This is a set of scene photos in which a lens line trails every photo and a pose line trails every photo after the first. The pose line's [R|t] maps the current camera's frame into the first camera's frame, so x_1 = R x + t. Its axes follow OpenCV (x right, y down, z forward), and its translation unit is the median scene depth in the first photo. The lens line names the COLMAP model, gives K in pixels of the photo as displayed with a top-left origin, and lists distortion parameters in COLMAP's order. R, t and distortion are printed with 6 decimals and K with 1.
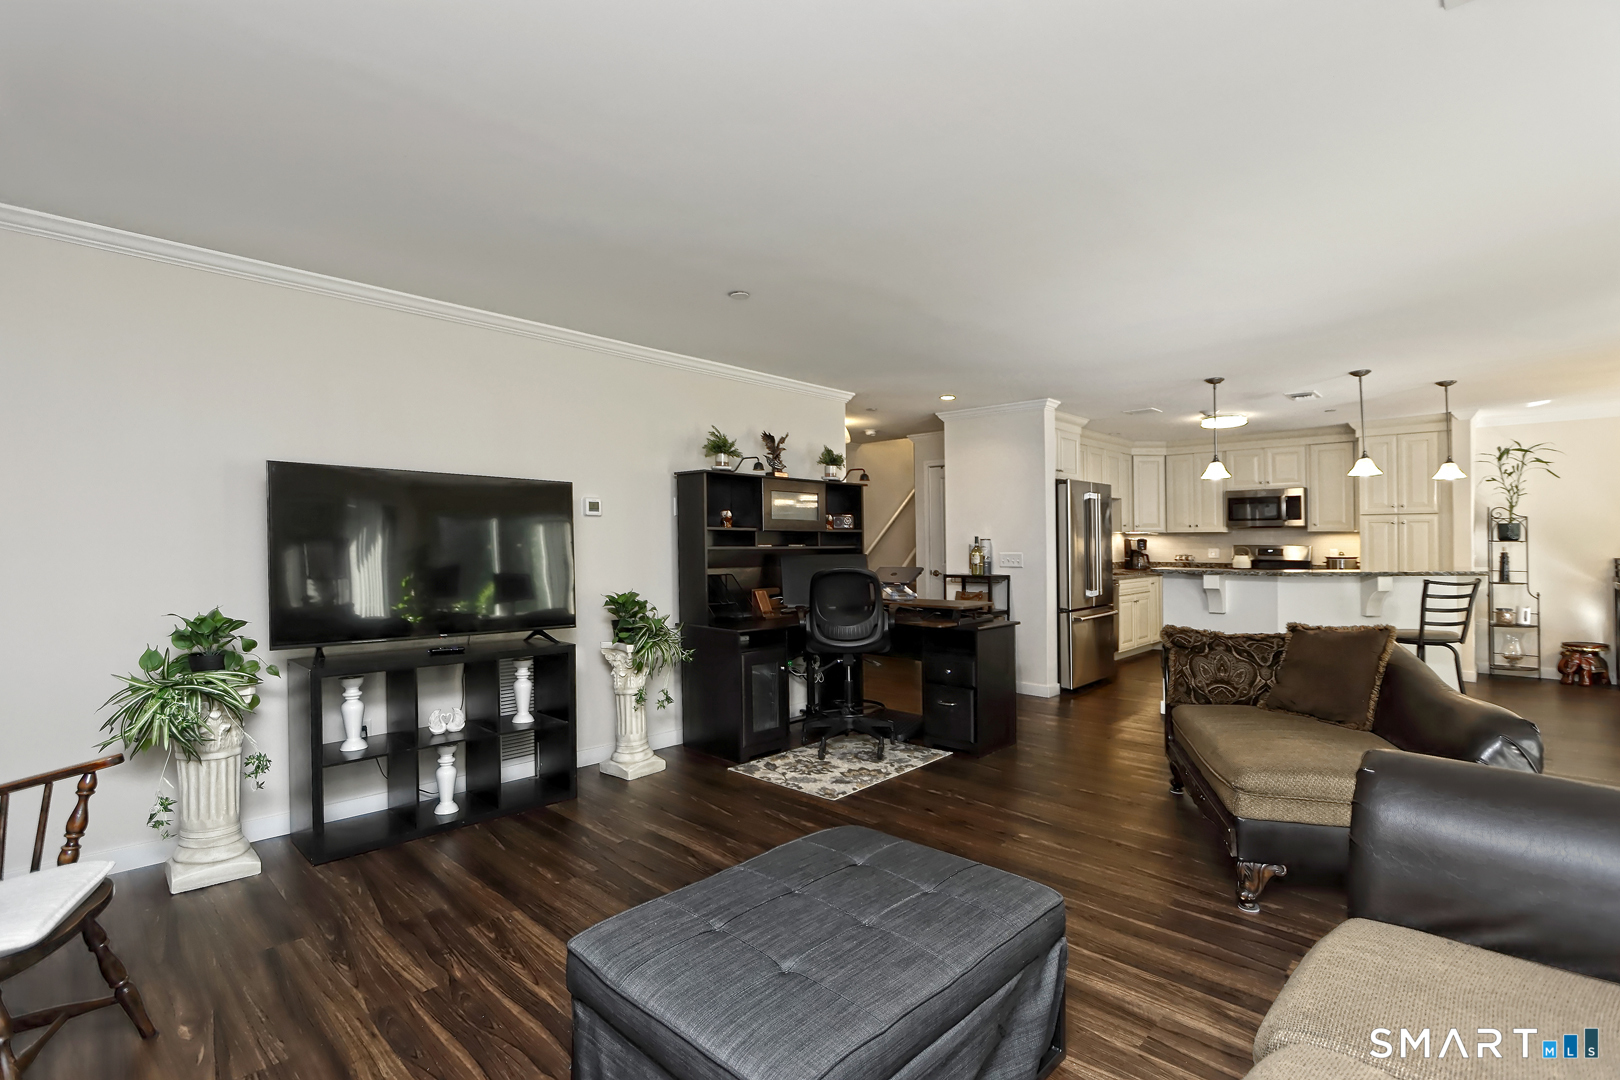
lens RADIAL K [[784.2, 0, 810.0], [0, 784.2, 540.0], [0, 0, 1]] dist [0.028654, 0.000112]
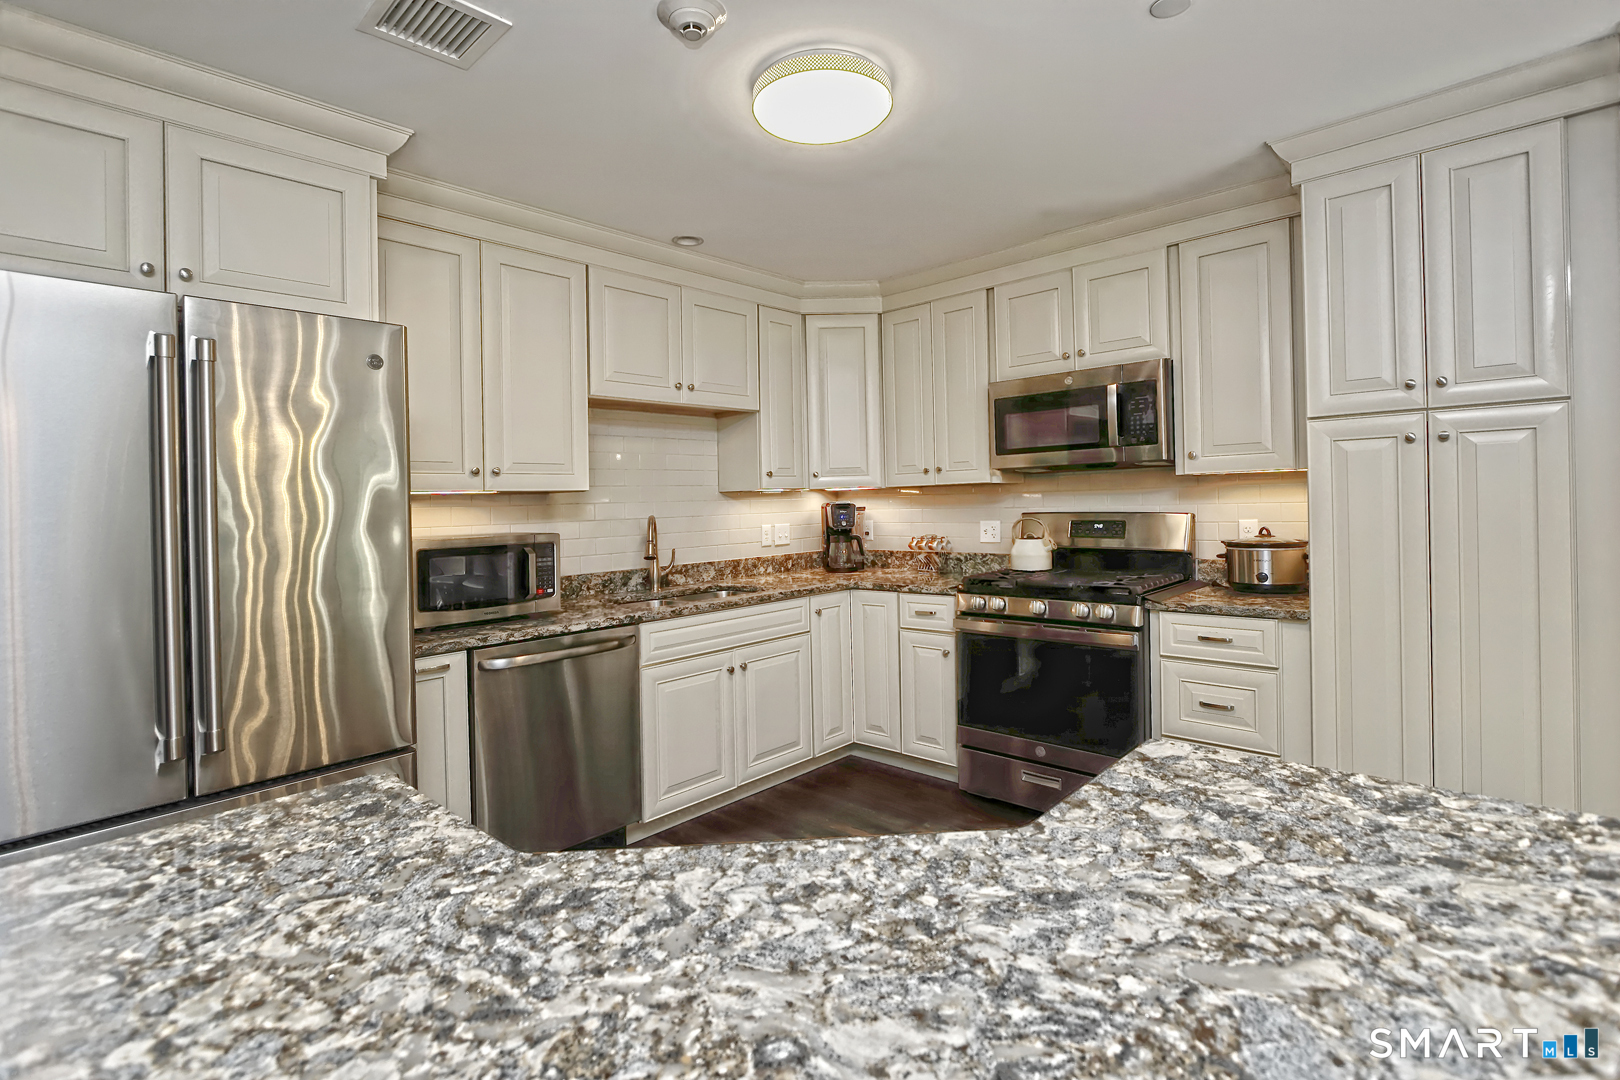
lens RADIAL K [[763.5, 0, 778.4], [0, 763.5, 509.1], [0, 0, 1]] dist [-0.007925, 0.000122]
pose [[0.999409, -0.024653, -0.023956, 0.511459], [0.024805, 0.999674, 0.006093, -0.001717], [0.023798, -0.006684, 0.999694, 0.724813]]
